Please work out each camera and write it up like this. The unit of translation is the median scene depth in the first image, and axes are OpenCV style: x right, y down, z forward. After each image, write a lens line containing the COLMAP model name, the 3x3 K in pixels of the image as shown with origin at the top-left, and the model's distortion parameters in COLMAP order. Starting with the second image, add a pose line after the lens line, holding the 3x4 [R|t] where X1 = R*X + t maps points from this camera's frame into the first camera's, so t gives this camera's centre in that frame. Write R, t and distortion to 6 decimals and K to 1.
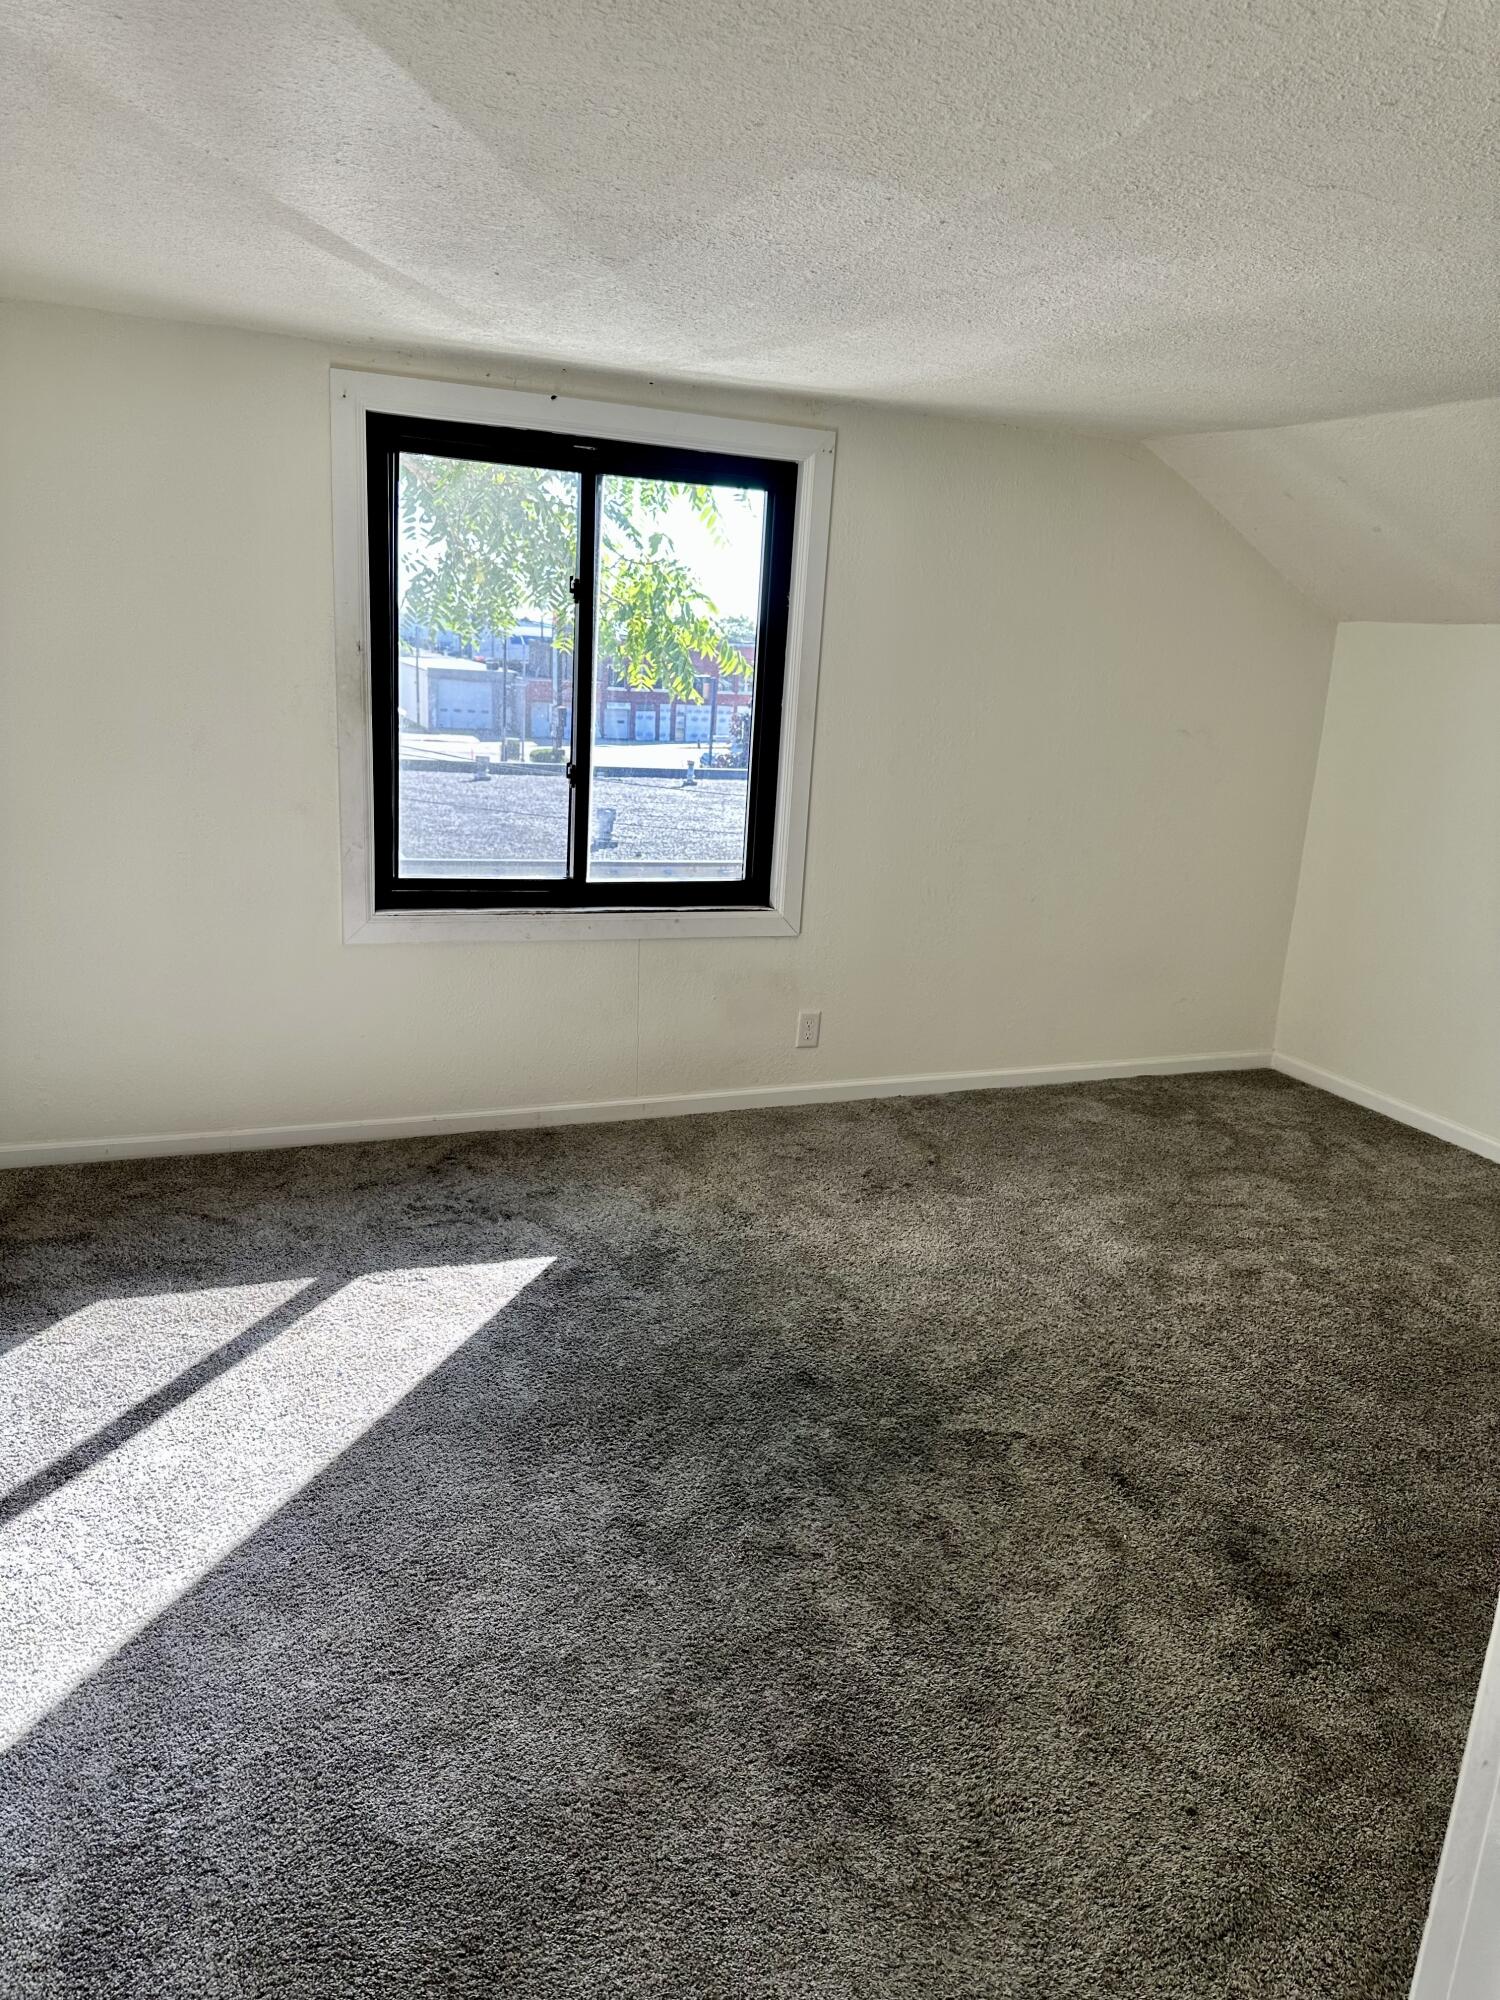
lens RADIAL K [[1409.5, 0, 752.2], [0, 1409.5, 998.1], [0, 0, 1]] dist [0.040064, -0.044169]
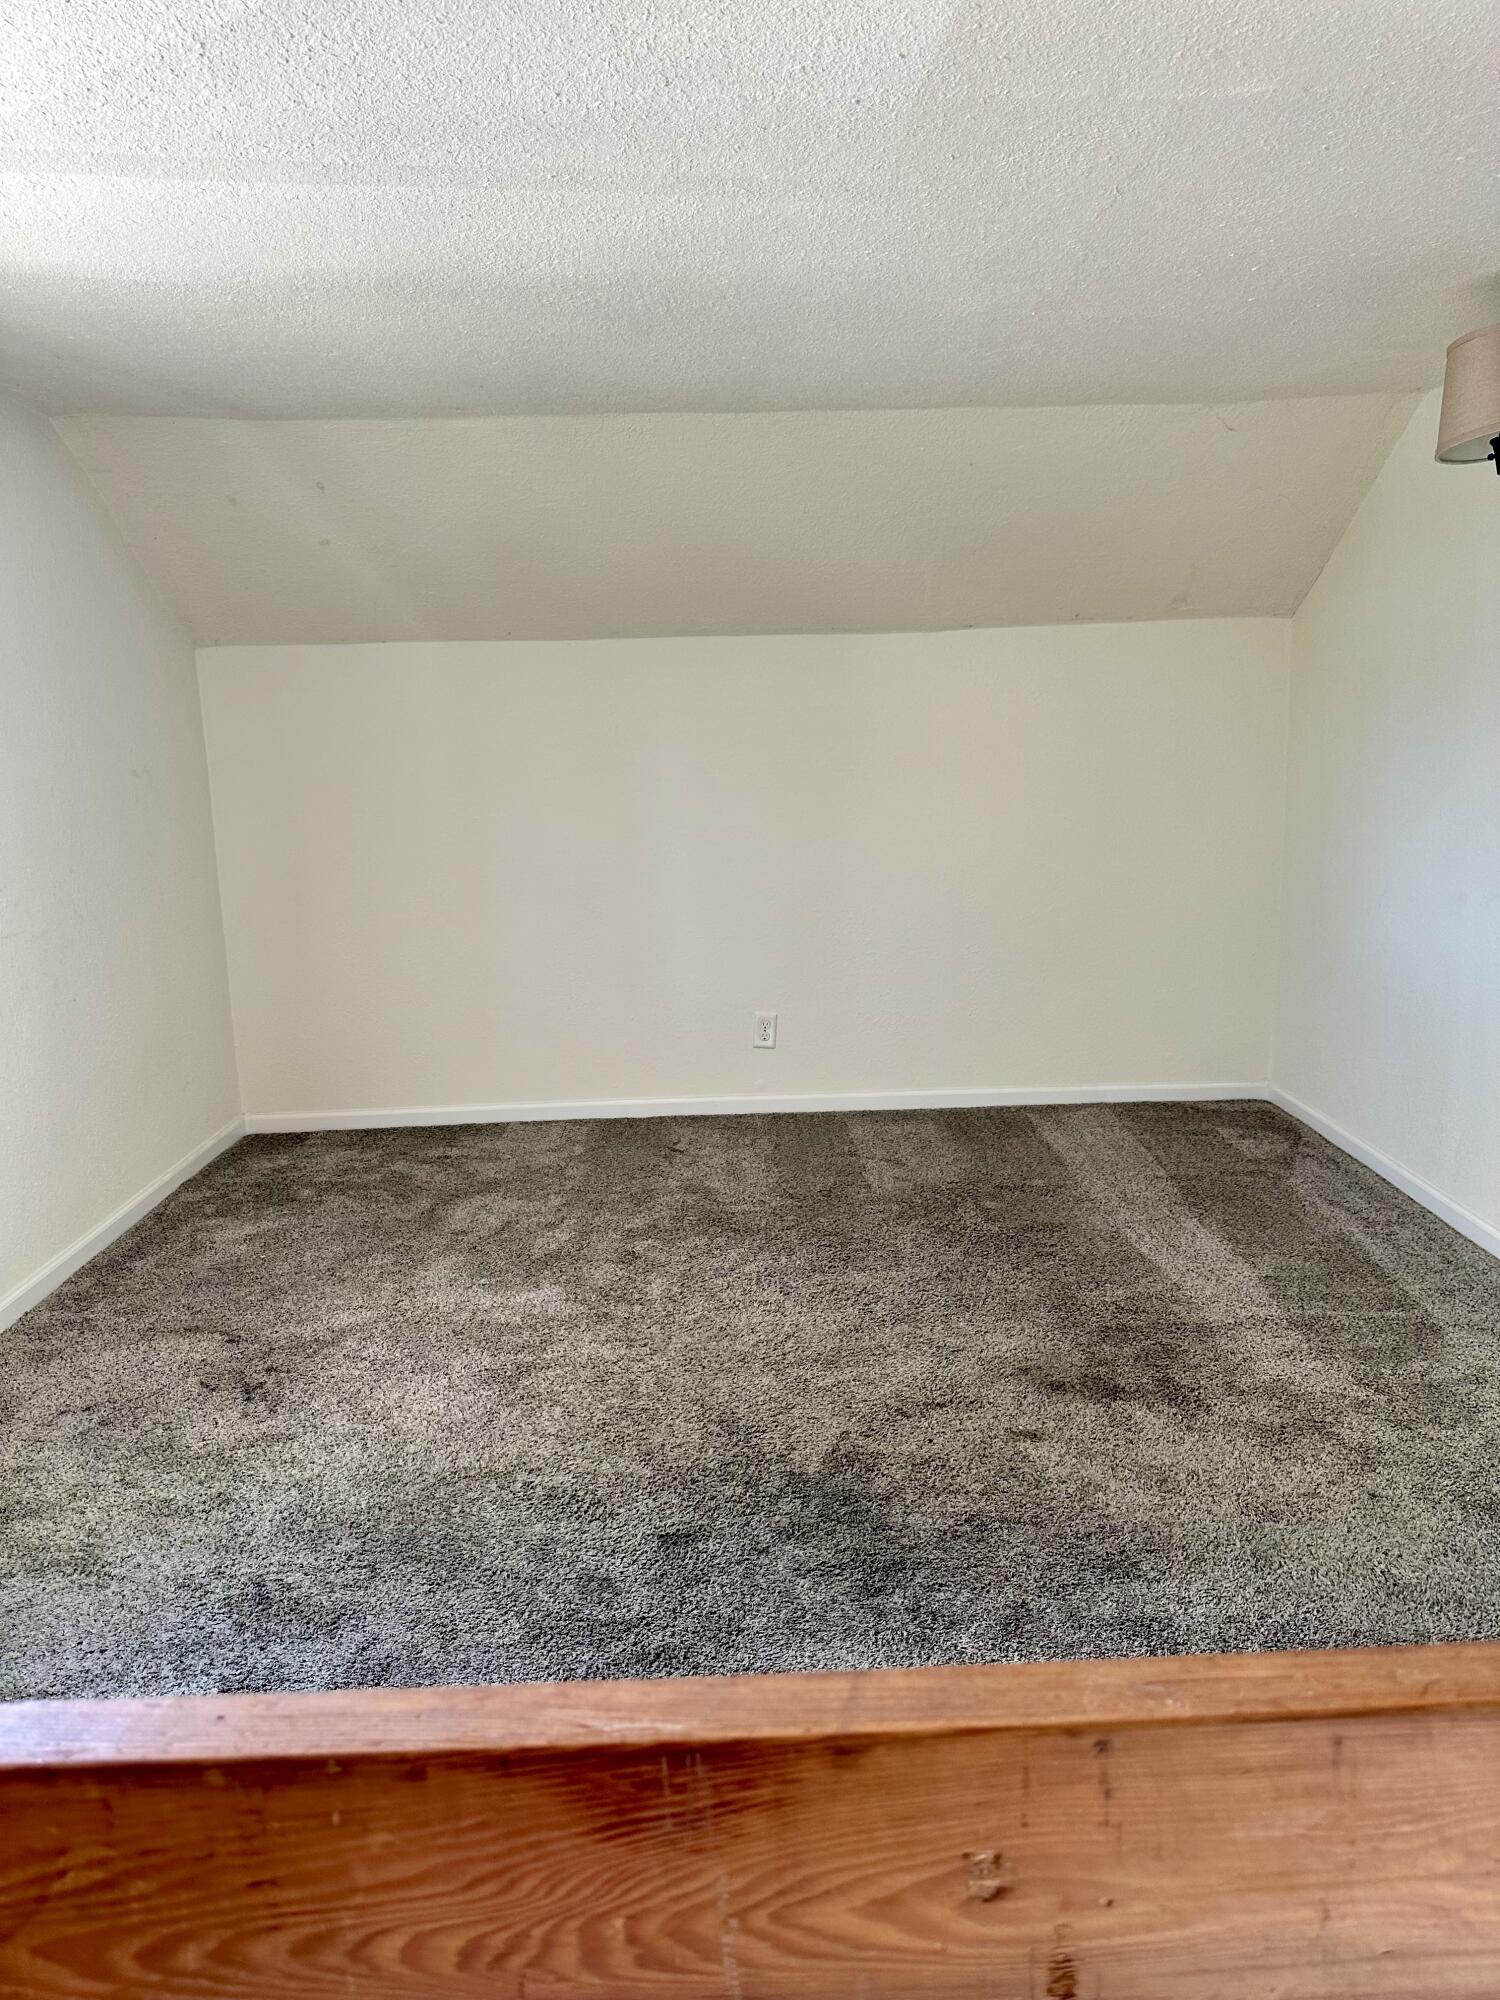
lens RADIAL K [[1409.5, 0, 752.9], [0, 1409.5, 1001.1], [0, 0, 1]] dist [0.040064, -0.044169]
pose [[0.359880, -0.241667, 0.901157, -0.513031], [0.296371, 0.945457, 0.135190, -0.093621], [-0.884676, 0.218424, 0.411874, 0.502032]]
